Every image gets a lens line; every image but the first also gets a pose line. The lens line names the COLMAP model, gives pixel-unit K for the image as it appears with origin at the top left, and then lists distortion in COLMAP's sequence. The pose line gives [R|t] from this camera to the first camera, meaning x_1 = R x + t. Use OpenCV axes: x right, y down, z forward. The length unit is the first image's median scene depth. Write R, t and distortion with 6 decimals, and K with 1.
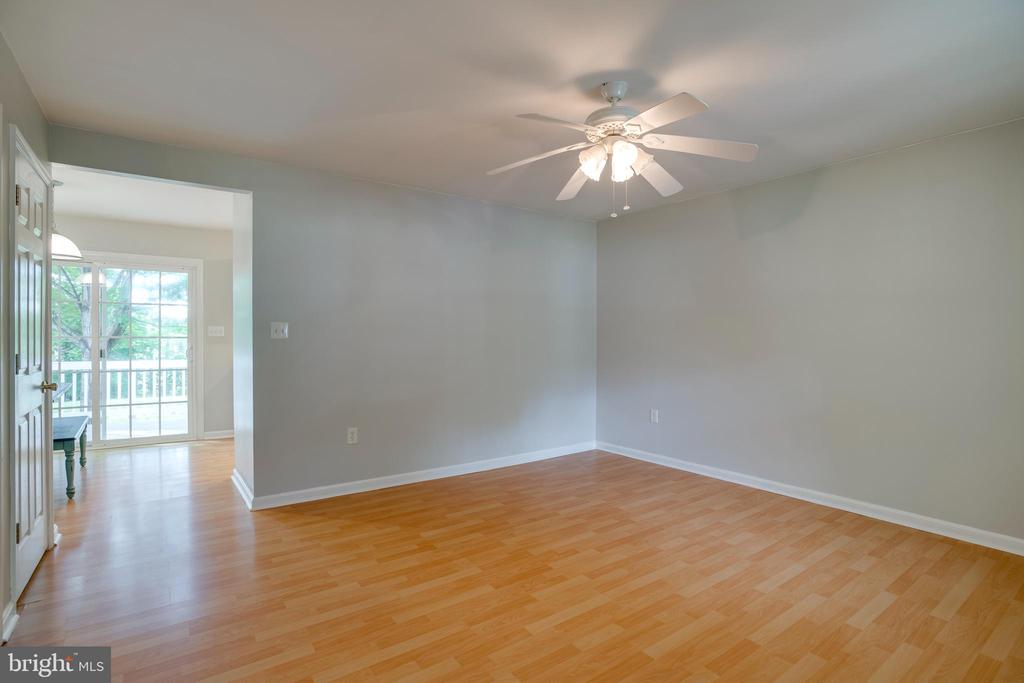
lens RADIAL K [[500.2, 0, 521.4], [0, 500.2, 329.4], [0, 0, 1]] dist [-0.078722, 0.031387]
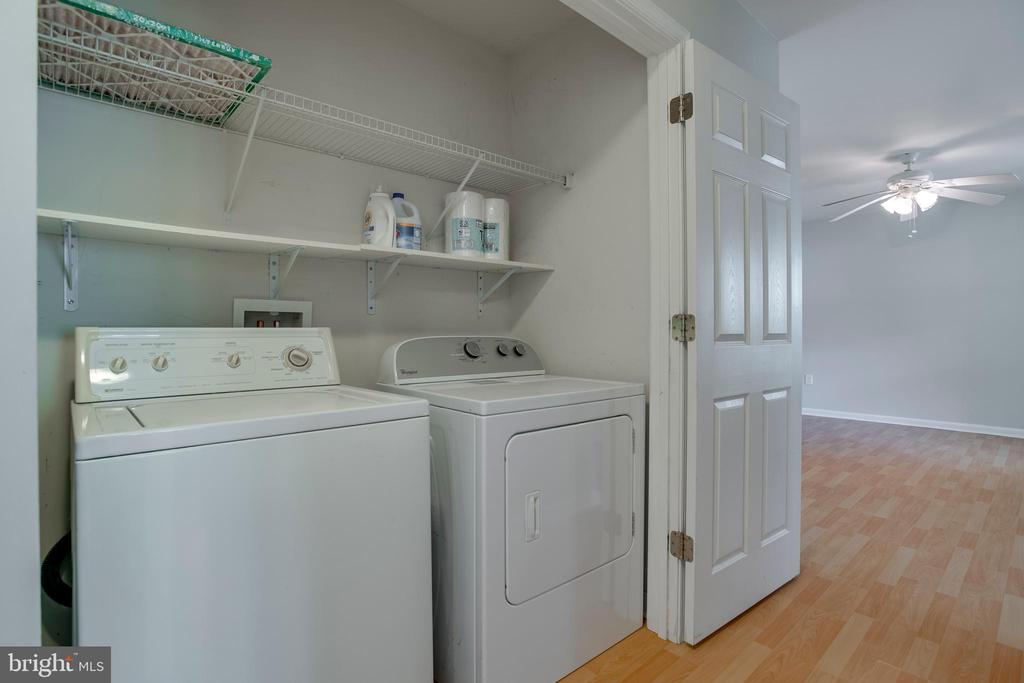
lens RADIAL K [[500.2, 0, 521.4], [0, 500.2, 329.4], [0, 0, 1]] dist [-0.078722, 0.031387]
pose [[0.995437, -0.006922, 0.095168, -1.029102], [0.005592, 0.999883, 0.014234, 0.032458], [-0.095255, -0.013637, 0.995359, -0.361532]]
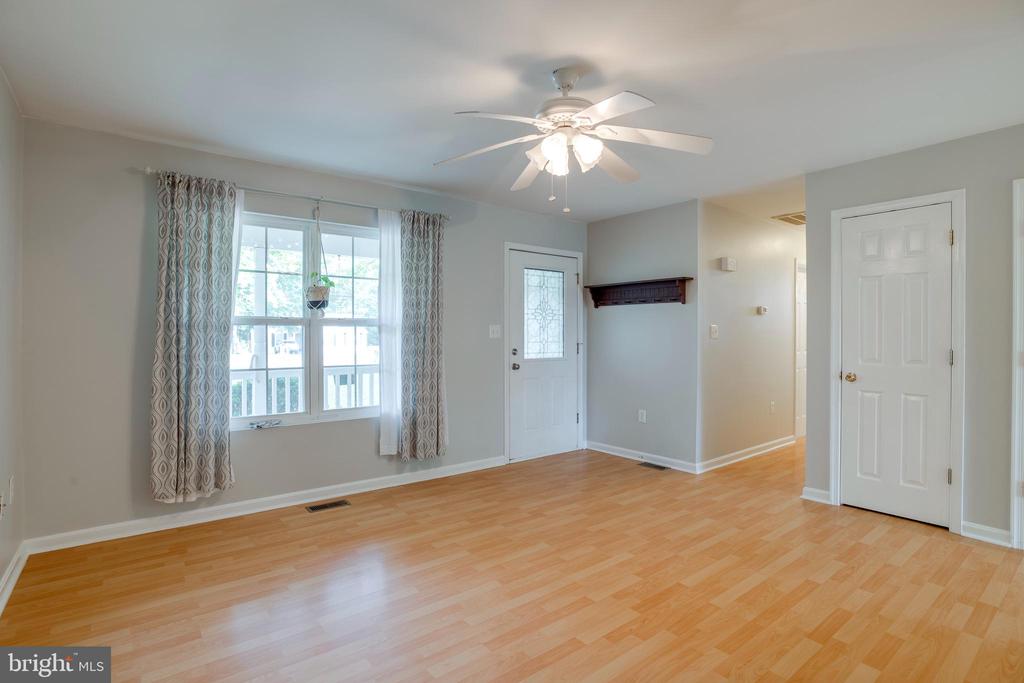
lens RADIAL K [[500.2, 0, 521.4], [0, 500.2, 329.4], [0, 0, 1]] dist [-0.078722, 0.031387]
pose [[-0.999562, -0.004222, -0.029303, 0.251106], [-0.003403, 0.999603, -0.027959, 0.025778], [0.029410, -0.027847, -0.999179, 1.651237]]
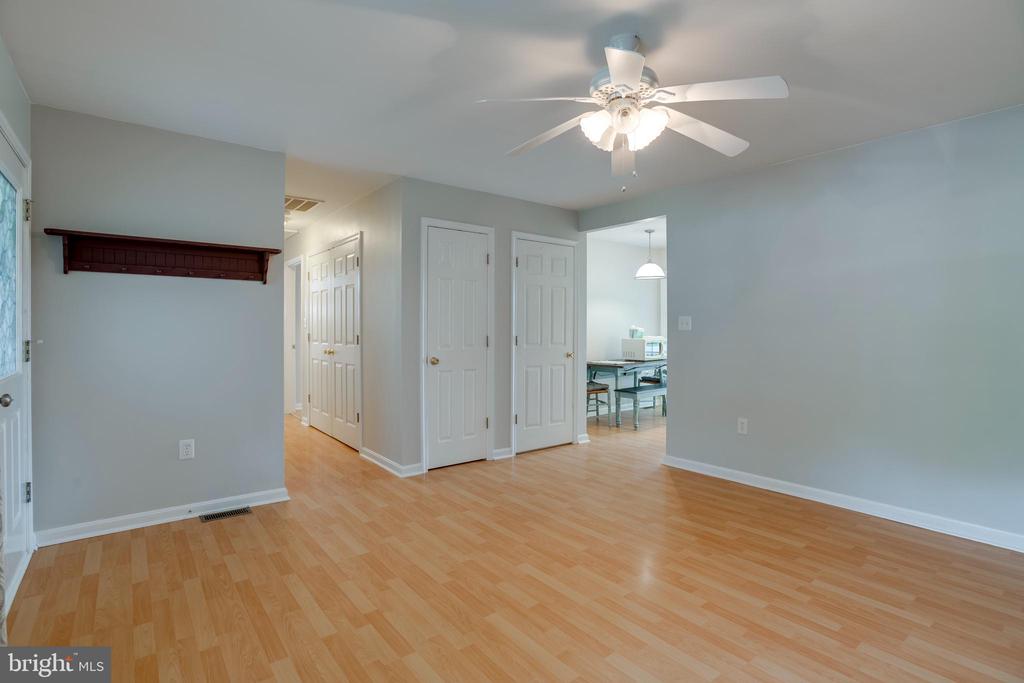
lens RADIAL K [[512.3, 0, 500.1], [0, 512.3, 326.4], [0, 0, 1]] dist [-0.050927, 0.016494]
pose [[0.016541, -0.000304, -0.999863, 0.913181], [0.010992, 0.999940, -0.000122, 0.007340], [0.999803, -0.010989, 0.016543, 0.650206]]
